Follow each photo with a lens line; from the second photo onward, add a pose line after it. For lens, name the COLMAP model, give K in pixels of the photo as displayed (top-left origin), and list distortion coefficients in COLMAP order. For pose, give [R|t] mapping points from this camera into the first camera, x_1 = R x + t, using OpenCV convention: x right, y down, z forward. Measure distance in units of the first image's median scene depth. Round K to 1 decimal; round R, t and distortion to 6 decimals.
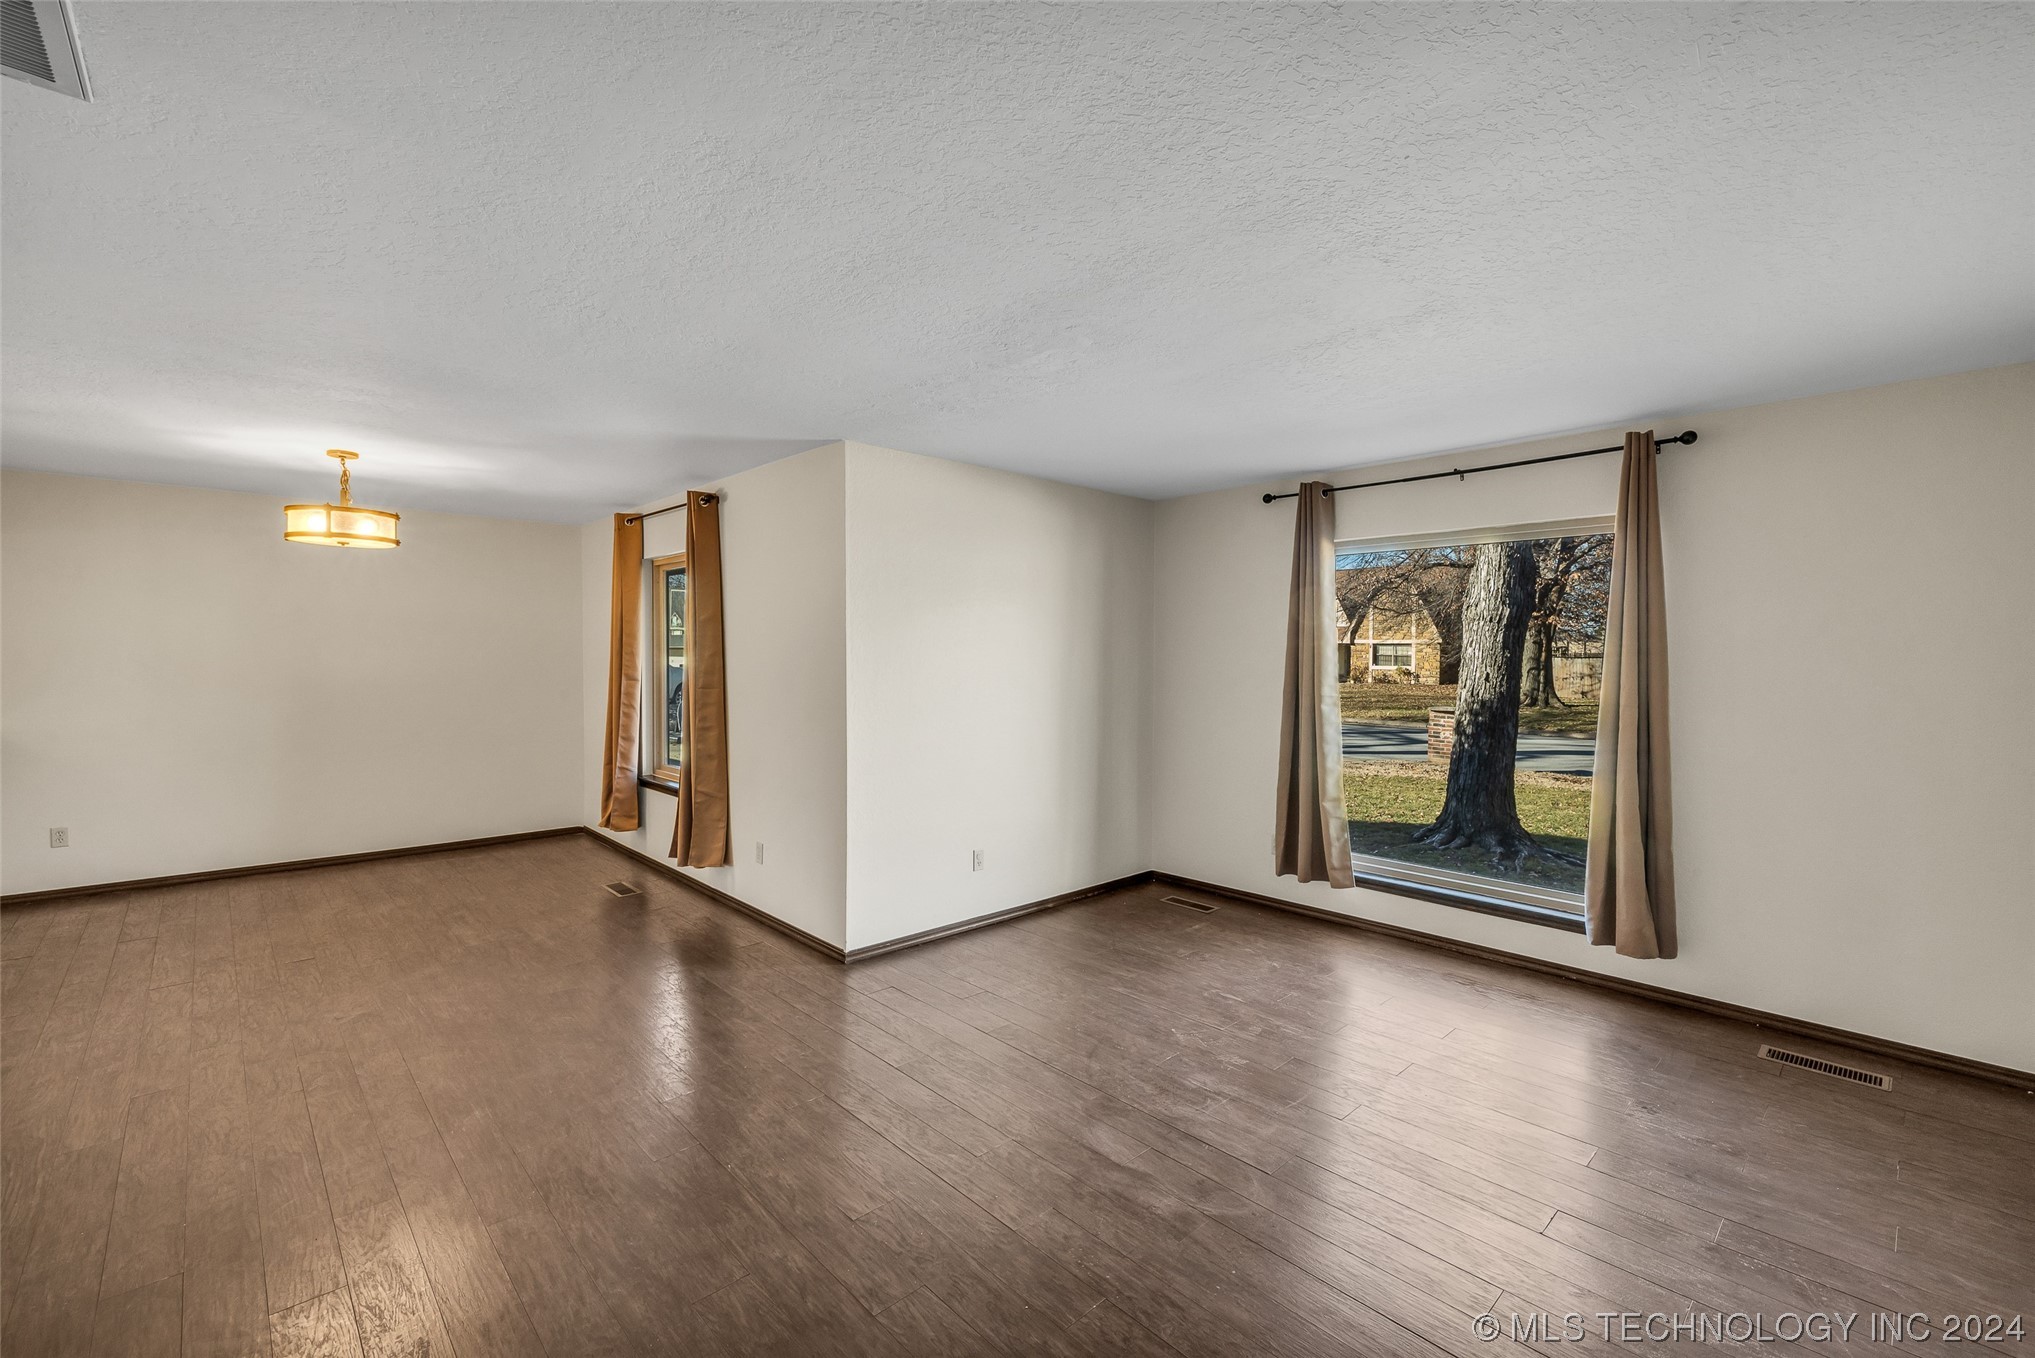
lens RADIAL K [[877.3, 0, 1011.1], [0, 877.3, 651.8], [0, 0, 1]] dist [0.001087, 0.000870]
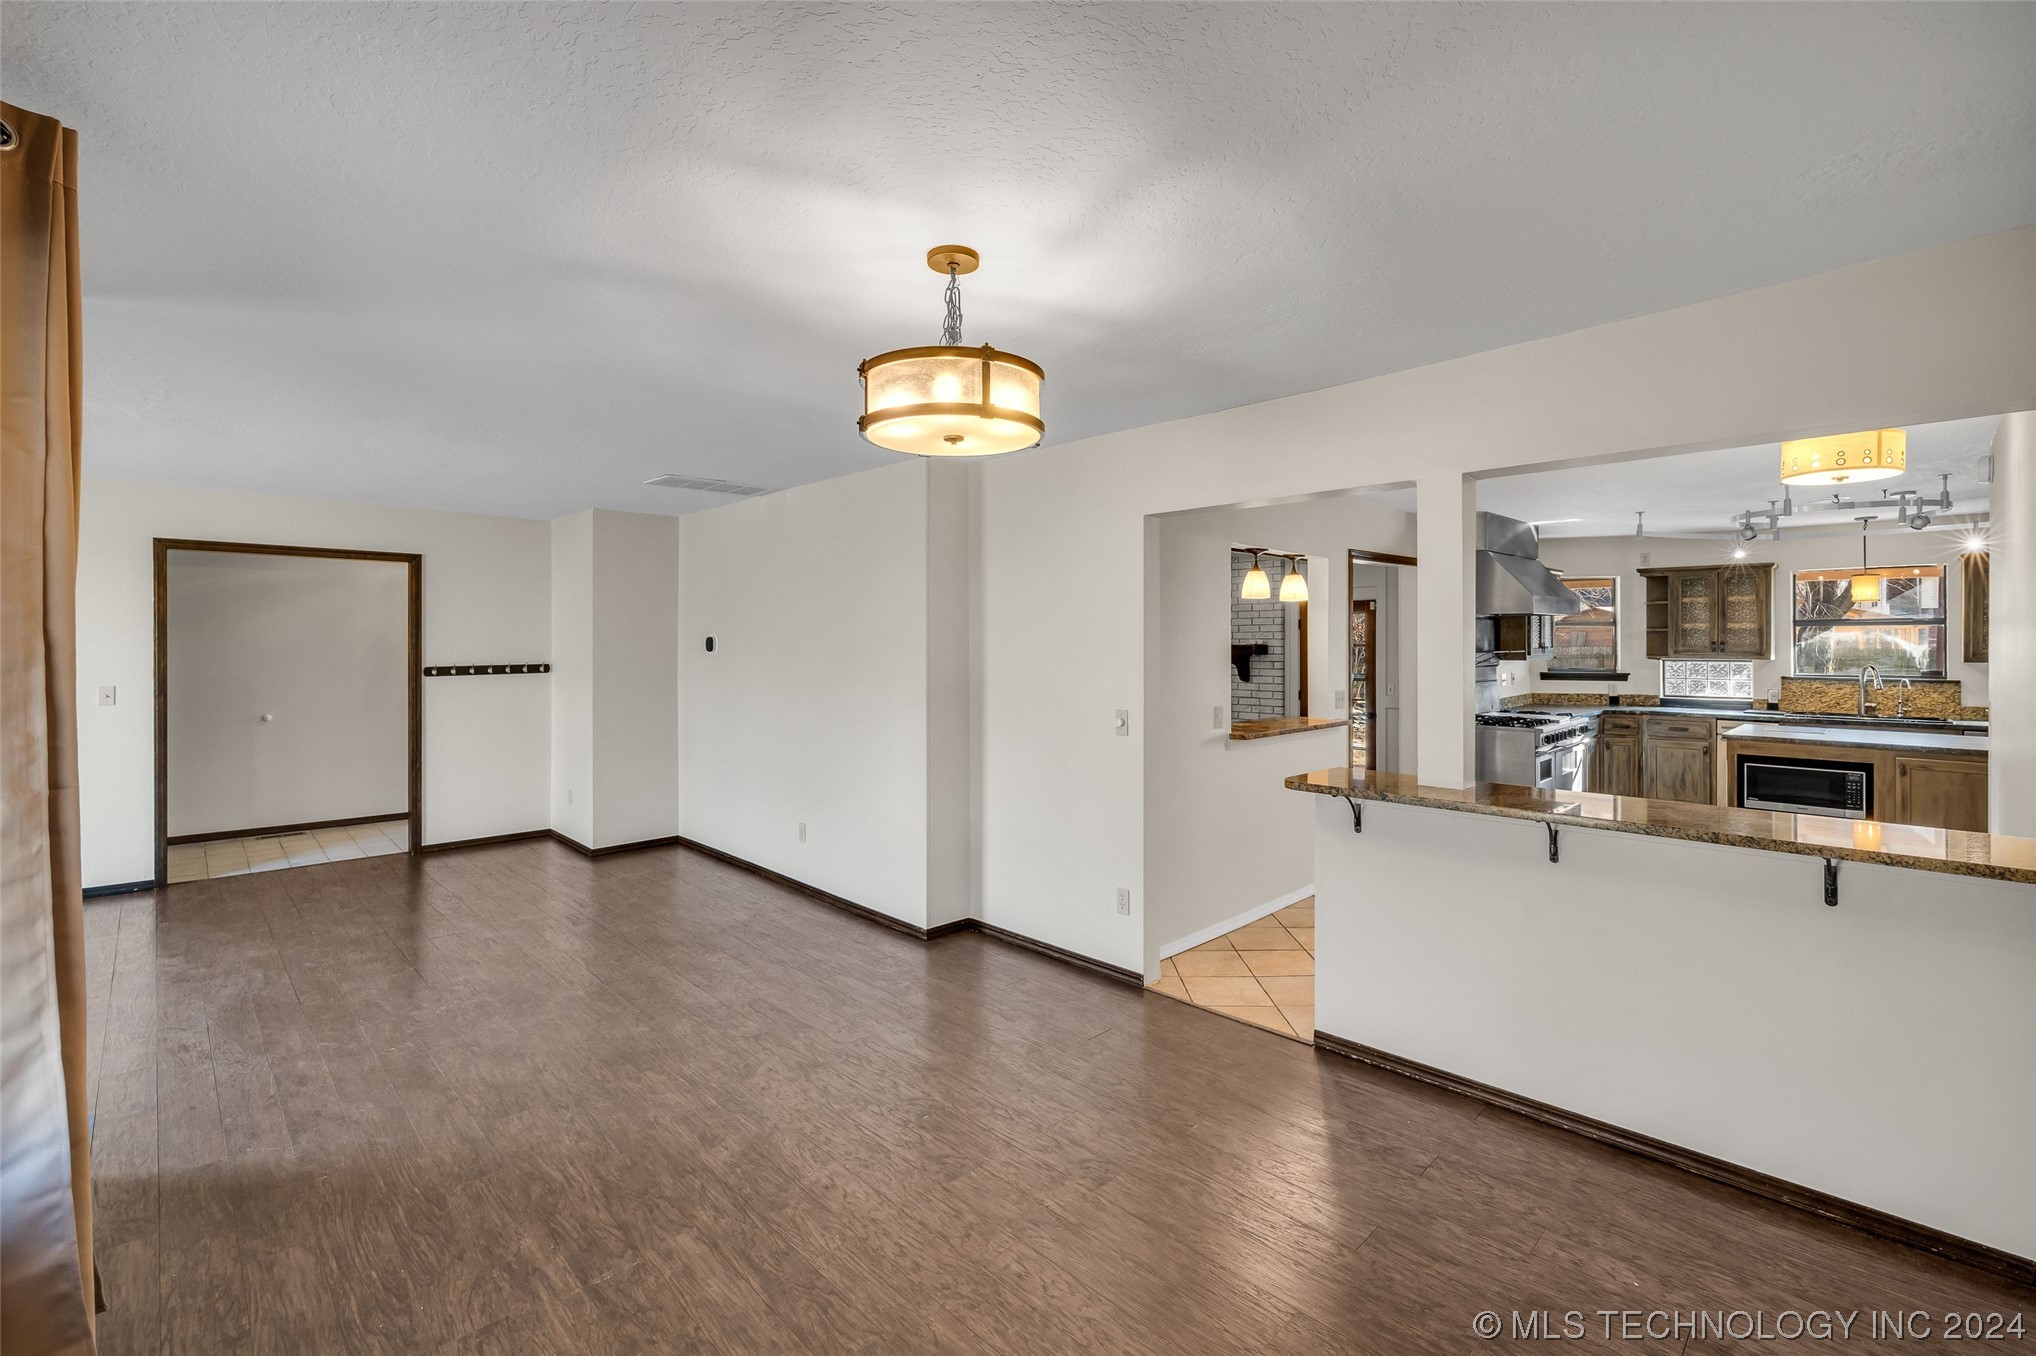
lens RADIAL K [[871.3, 0, 1023.7], [0, 871.3, 643.6], [0, 0, 1]] dist [-0.002932, -0.000590]
pose [[-0.998998, -0.009977, -0.043632, -0.789516], [-0.009941, 0.999950, -0.001030, -0.011253], [0.043640, -0.000596, -0.999047, 1.524401]]
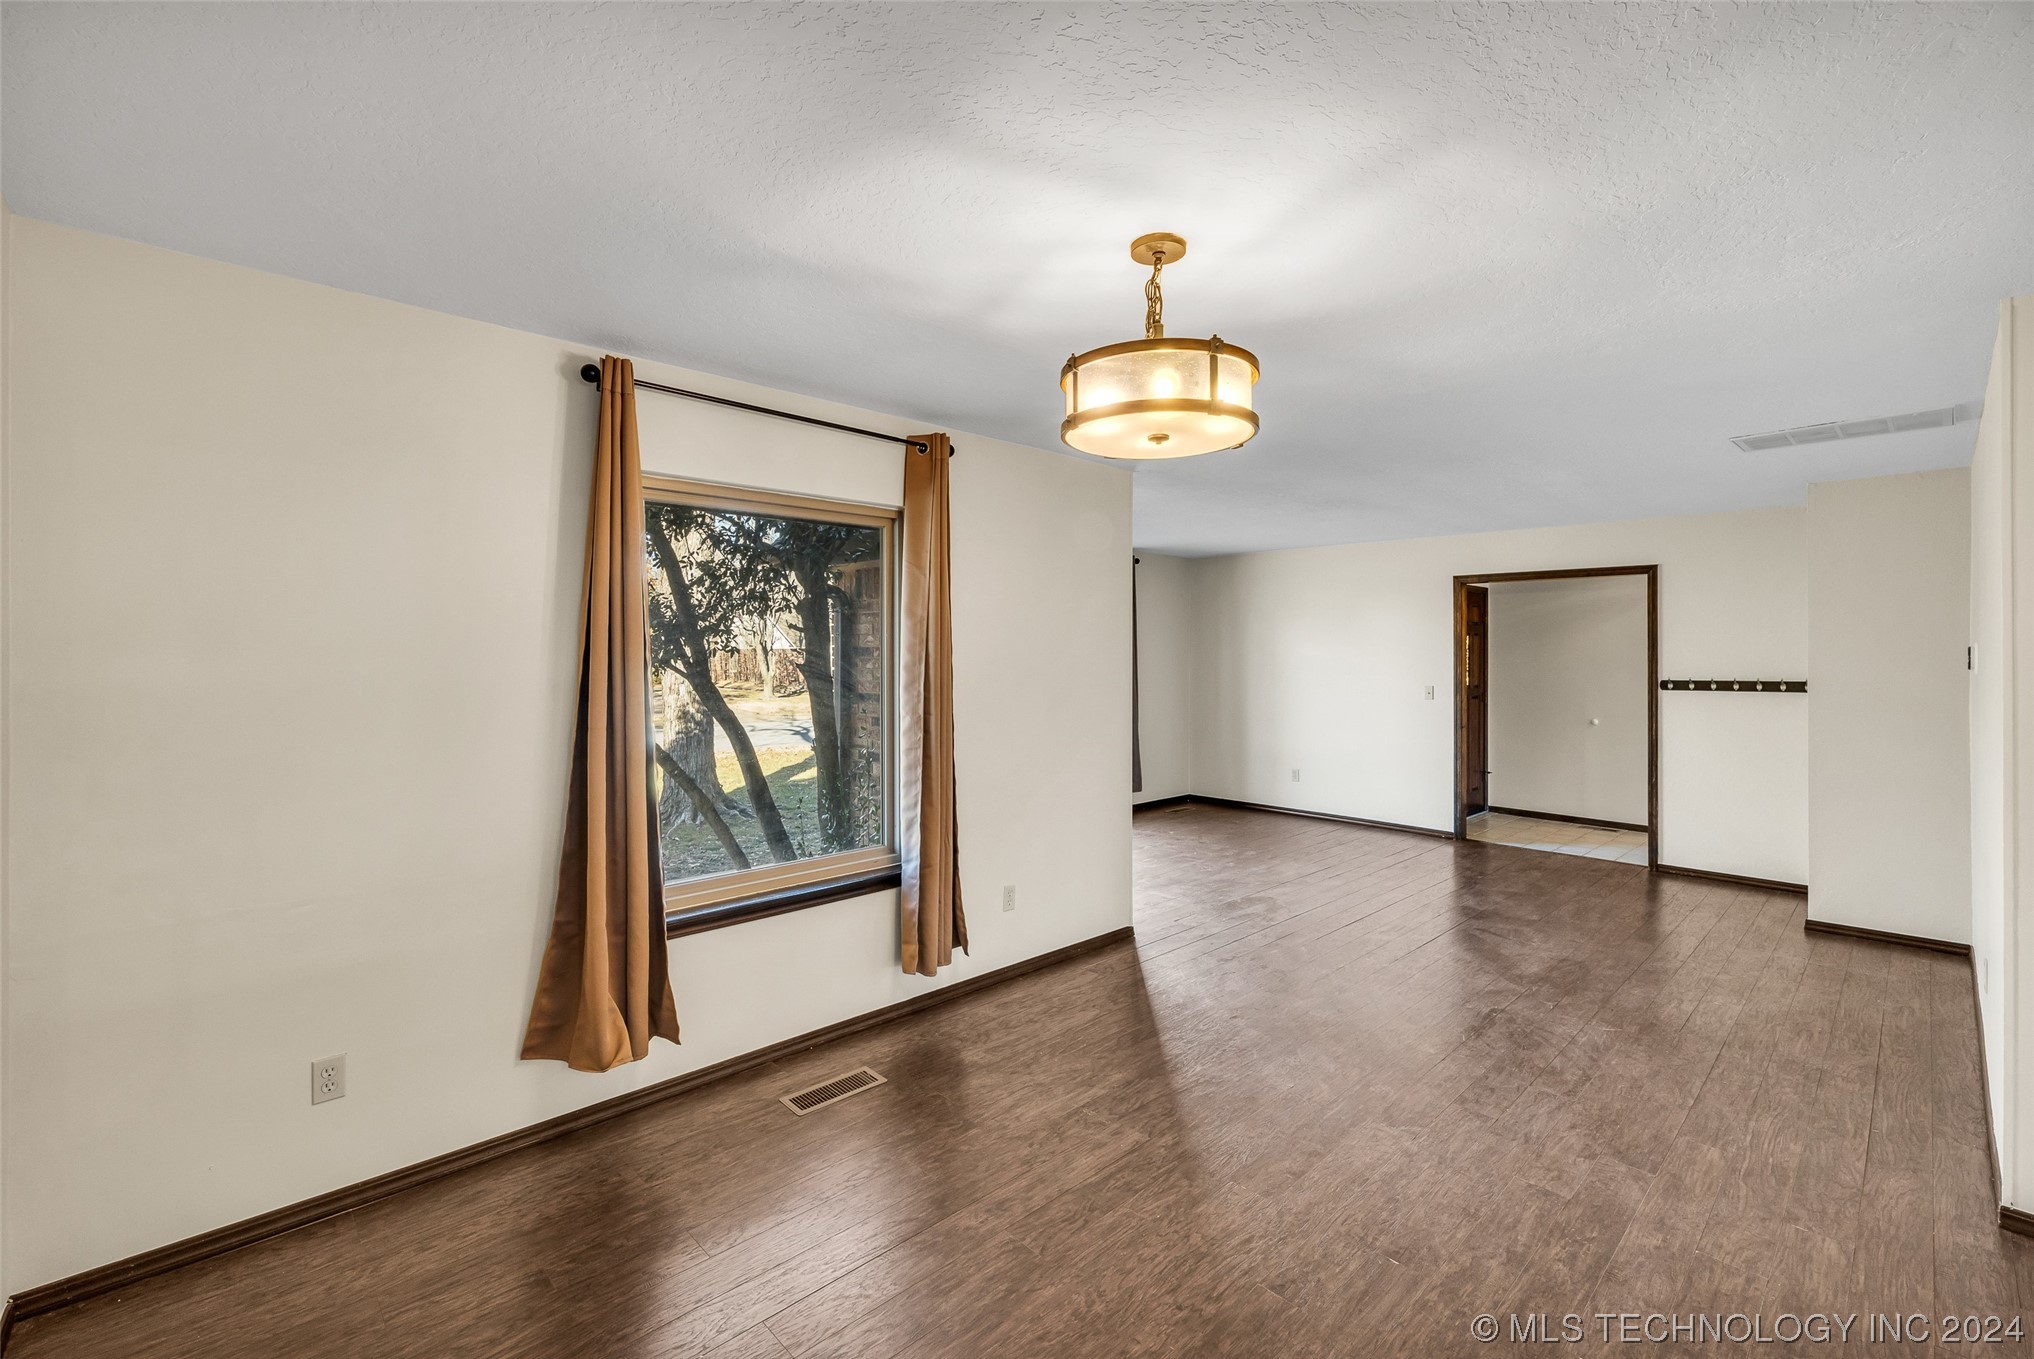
lens RADIAL K [[880.5, 0, 1019.5], [0, 880.5, 652.1], [0, 0, 1]] dist [-0.002013, -0.000368]
pose [[-0.025034, -0.006954, 0.999662, -1.244763], [-0.003396, 0.999971, 0.006871, -0.015346], [-0.999681, -0.003223, -0.025056, 1.110765]]
